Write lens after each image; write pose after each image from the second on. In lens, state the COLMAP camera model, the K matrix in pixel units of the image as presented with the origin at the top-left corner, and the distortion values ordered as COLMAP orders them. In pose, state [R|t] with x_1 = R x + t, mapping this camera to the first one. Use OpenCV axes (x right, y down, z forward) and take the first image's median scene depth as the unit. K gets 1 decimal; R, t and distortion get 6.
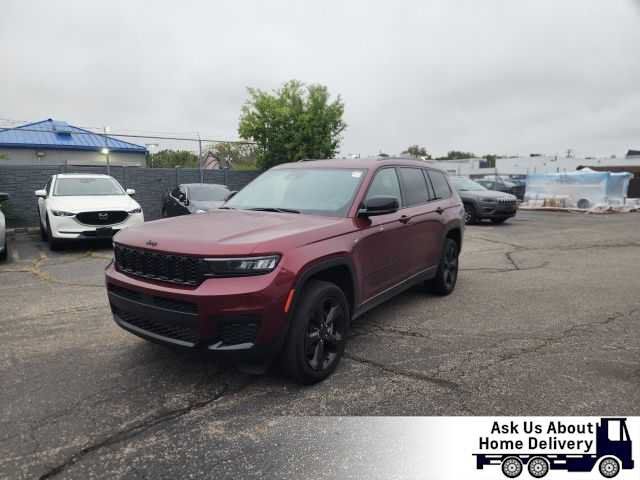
lens RADIAL K [[427.2, 0, 308.2], [0, 427.2, 235.6], [0, 0, 1]] dist [0.063511, -0.032553]
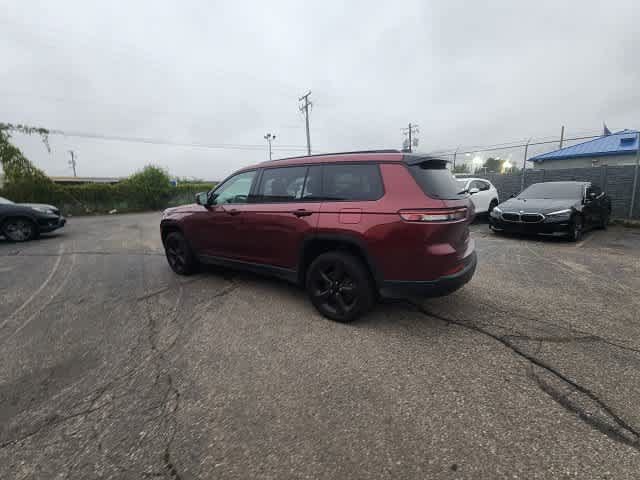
lens RADIAL K [[259.0, 0, 318.4], [0, 259.0, 236.3], [0, 0, 1]] dist [0.014497, -0.009357]
pose [[0.026034, 0.176090, -0.984030, 0.781034], [-0.102732, 0.979623, 0.172584, -0.098997], [0.994368, 0.096599, 0.043593, 0.946853]]
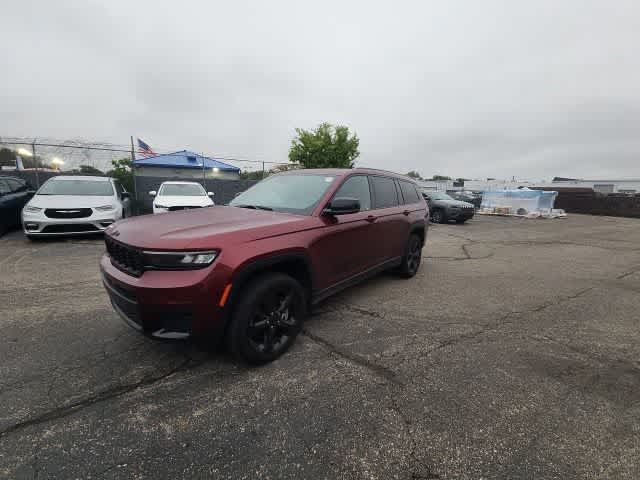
lens RADIAL K [[259.0, 0, 318.7], [0, 259.0, 241.4], [0, 0, 1]] dist [0.014497, -0.009357]
pose [[0.995114, 0.042675, -0.089028, 0.113997], [-0.037041, 0.997262, 0.064009, -0.012748], [0.091516, -0.060399, 0.993970, 0.202049]]
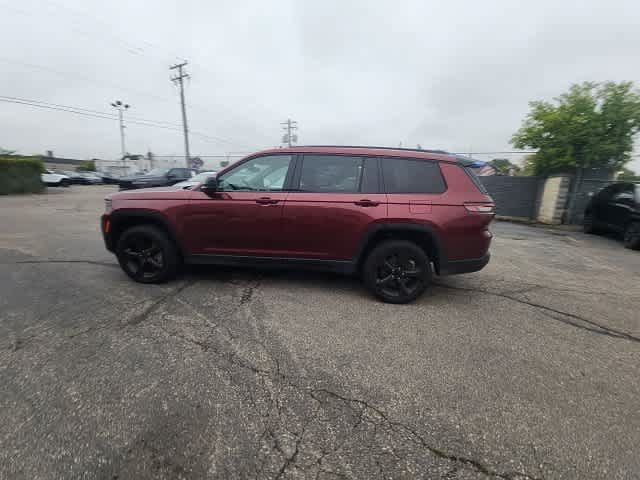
lens RADIAL K [[259.0, 0, 319.3], [0, 259.0, 238.3], [0, 0, 1]] dist [0.014497, -0.009357]
pose [[0.488798, 0.201151, -0.848890, 0.679679], [-0.147257, 0.978117, 0.146980, -0.048673], [0.859879, 0.053162, 0.507722, 0.605575]]
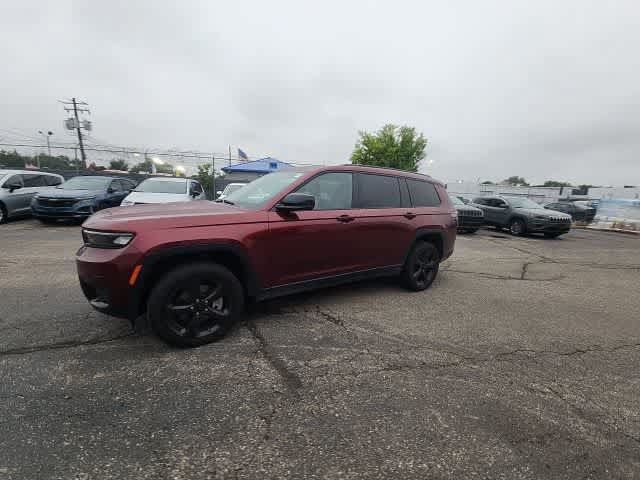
lens RADIAL K [[259.0, 0, 319.1], [0, 259.0, 240.2], [0, 0, 1]] dist [0.014497, -0.009357]
pose [[0.921779, 0.109606, -0.371900, 0.323077], [-0.093868, 0.993762, 0.060221, -0.012898], [0.376180, -0.020601, 0.926317, 0.271816]]
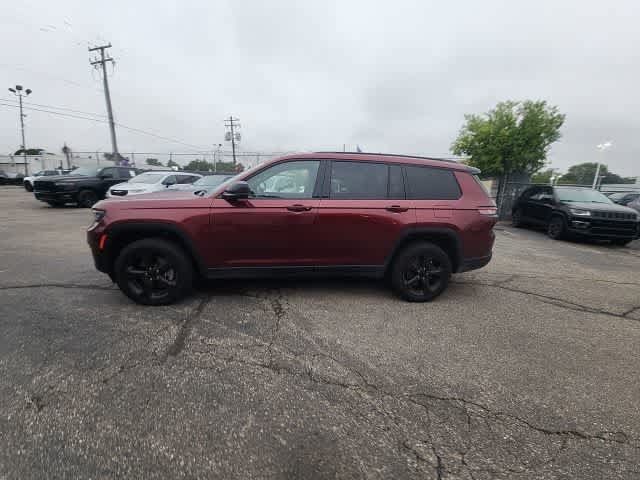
lens RADIAL K [[259.0, 0, 319.2], [0, 259.0, 238.6], [0, 0, 1]] dist [0.014497, -0.009357]
pose [[0.666024, 0.177063, -0.724611, 0.571828], [-0.134090, 0.984014, 0.117201, -0.036519], [0.733780, 0.019105, 0.679119, 0.465075]]
